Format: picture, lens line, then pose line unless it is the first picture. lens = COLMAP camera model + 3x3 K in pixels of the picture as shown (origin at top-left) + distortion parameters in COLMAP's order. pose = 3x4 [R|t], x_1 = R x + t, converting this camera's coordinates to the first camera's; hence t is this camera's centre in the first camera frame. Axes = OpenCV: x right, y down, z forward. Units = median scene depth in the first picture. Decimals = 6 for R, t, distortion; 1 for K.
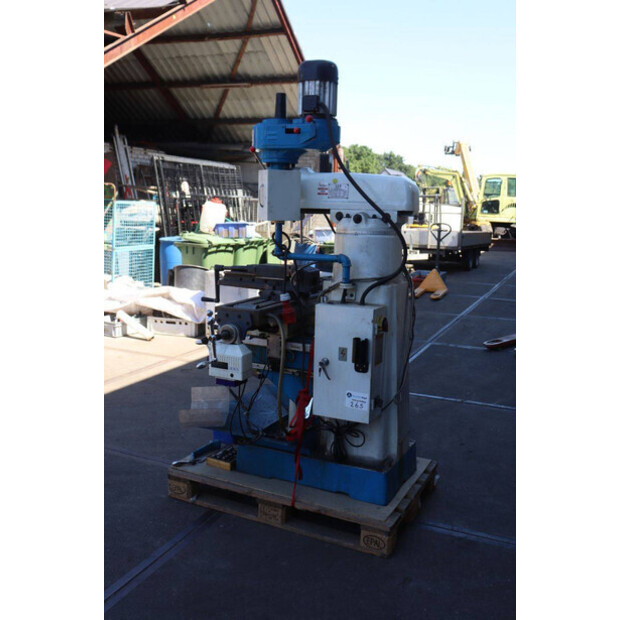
lens RADIAL K [[632.1, 0, 301.3], [0, 632.1, 310.3], [0, 0, 1]] dist [-0.060641, 0.005066]
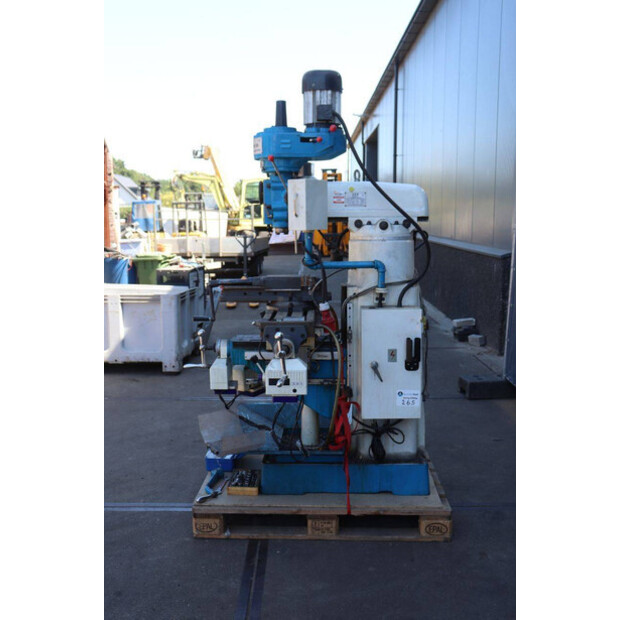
lens RADIAL K [[670.5, 0, 310.0], [0, 670.5, 310.0], [0, 0, 1]] dist [-0.038677, 0.001116]
pose [[0.907925, -0.086900, 0.410025, -0.474032], [0.094975, 0.995479, 0.000675, -0.017796], [-0.408230, 0.038330, 0.912074, 0.043860]]
